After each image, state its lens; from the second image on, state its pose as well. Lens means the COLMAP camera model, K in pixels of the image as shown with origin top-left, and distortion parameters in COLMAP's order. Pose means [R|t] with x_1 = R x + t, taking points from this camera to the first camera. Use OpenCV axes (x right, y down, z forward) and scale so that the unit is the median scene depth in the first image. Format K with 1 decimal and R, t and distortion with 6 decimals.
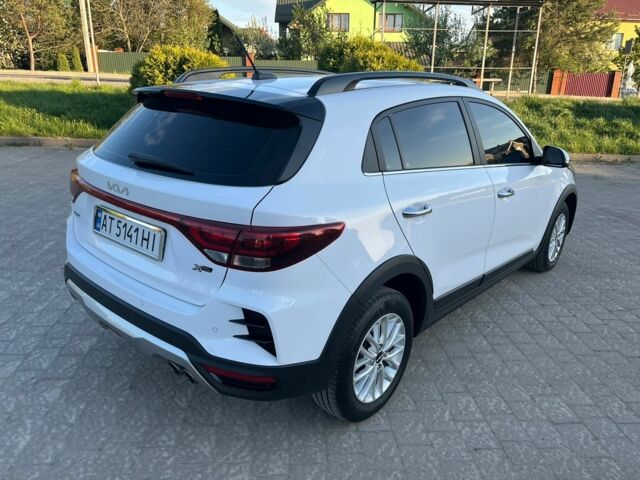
lens RADIAL K [[483.6, 0, 323.5], [0, 483.6, 243.1], [0, 0, 1]] dist [0.069144, -0.100482]
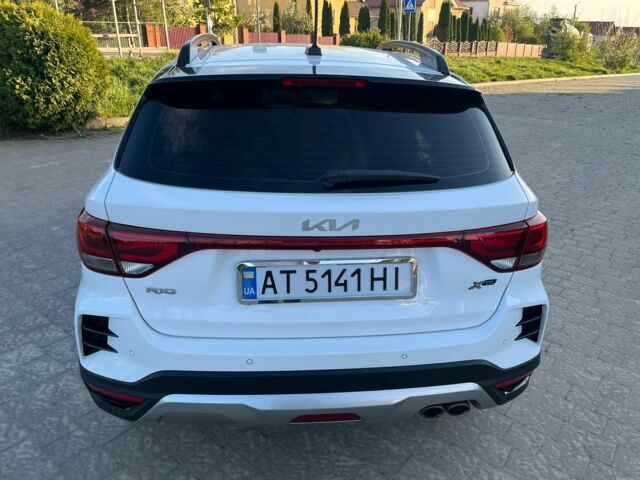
lens RADIAL K [[484.0, 0, 326.1], [0, 484.0, 242.2], [0, 0, 1]] dist [0.068126, -0.101667]
pose [[0.695037, -0.288960, 0.658351, -0.817651], [0.233220, 0.956779, 0.173729, -0.193337], [-0.680097, 0.032793, 0.732388, 0.450081]]
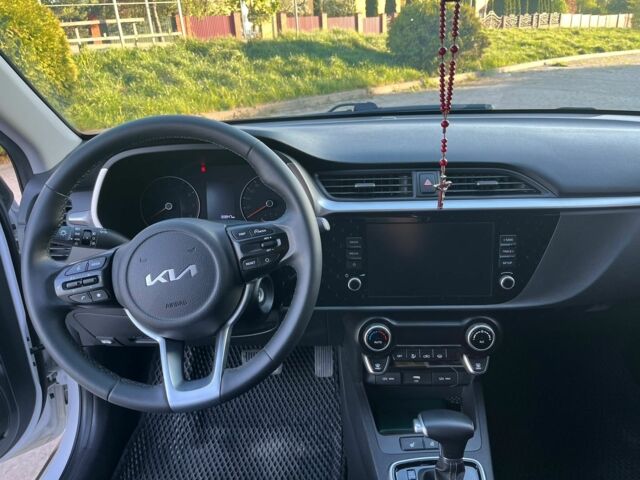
lens RADIAL K [[484.0, 0, 326.1], [0, 484.0, 242.2], [0, 0, 1]] dist [0.068126, -0.101667]
pose [[0.746033, -0.319576, 0.584214, 0.131457], [0.272768, 0.946994, 0.169704, -0.389706], [-0.607481, 0.032751, 0.793659, 1.575440]]
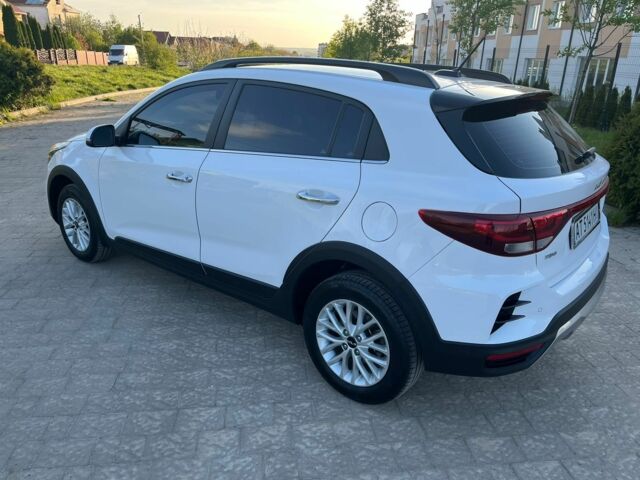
lens RADIAL K [[483.6, 0, 323.5], [0, 483.6, 243.1], [0, 0, 1]] dist [0.069144, -0.100482]
pose [[-0.023455, -0.379696, 0.924814, -1.376306], [0.295042, 0.881236, 0.369288, -0.546892], [-0.955196, 0.281521, 0.091357, 1.414232]]
